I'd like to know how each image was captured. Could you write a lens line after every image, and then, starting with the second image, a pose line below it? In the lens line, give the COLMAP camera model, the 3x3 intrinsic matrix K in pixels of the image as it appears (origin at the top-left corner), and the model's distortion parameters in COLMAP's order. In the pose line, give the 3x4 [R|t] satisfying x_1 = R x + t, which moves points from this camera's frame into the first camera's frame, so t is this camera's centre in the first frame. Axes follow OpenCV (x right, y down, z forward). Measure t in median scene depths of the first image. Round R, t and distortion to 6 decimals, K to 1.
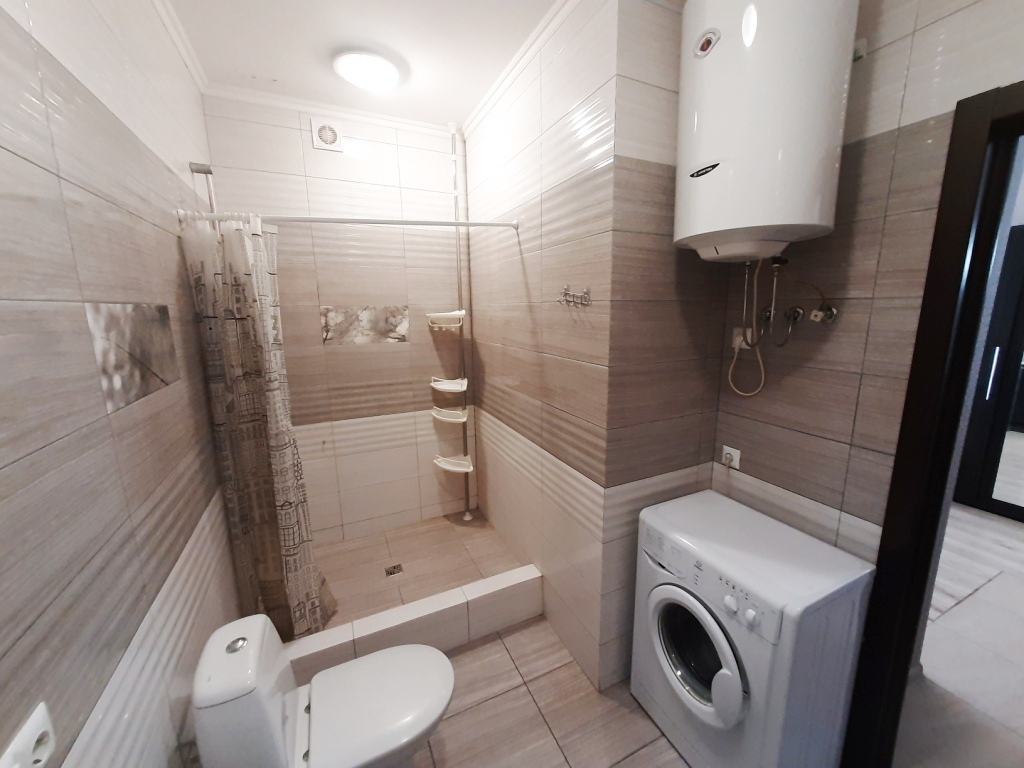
lens RADIAL K [[405.8, 0, 527.0], [0, 405.8, 385.5], [0, 0, 1]] dist [-0.000254, 0.000297]
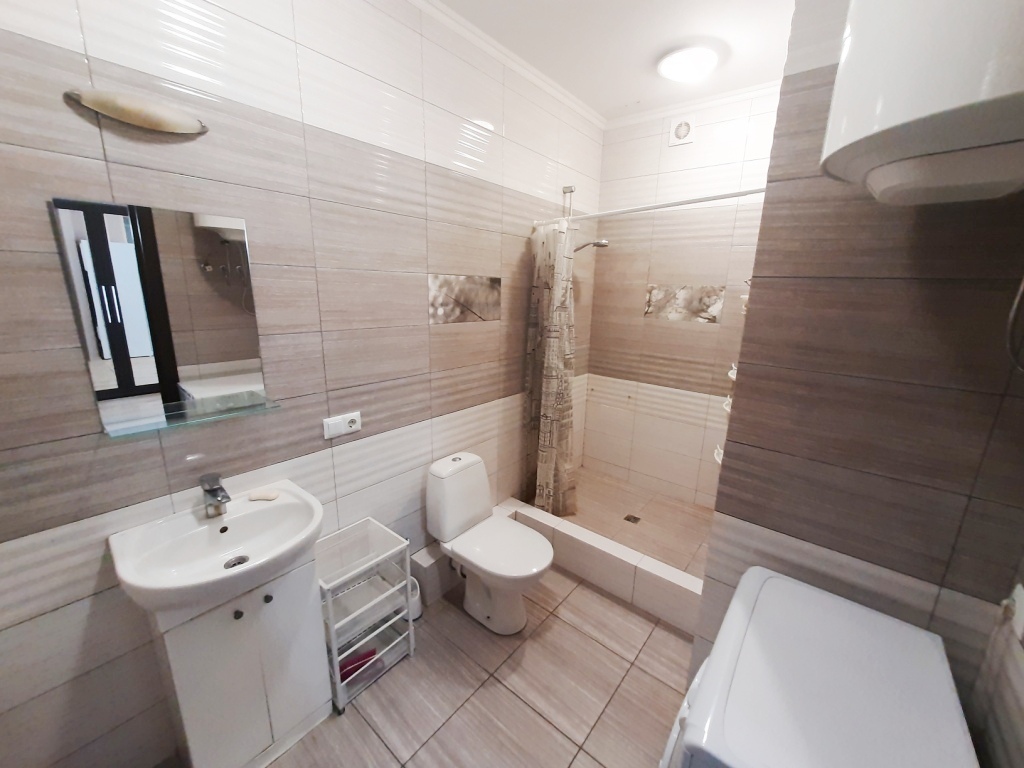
lens RADIAL K [[405.8, 0, 527.0], [0, 405.8, 385.5], [0, 0, 1]] dist [-0.000254, 0.000297]
pose [[0.425701, 0.236097, -0.873520, 0.472059], [-0.207148, 0.965152, 0.159912, -0.027739], [0.880834, 0.112874, 0.459773, 0.184520]]
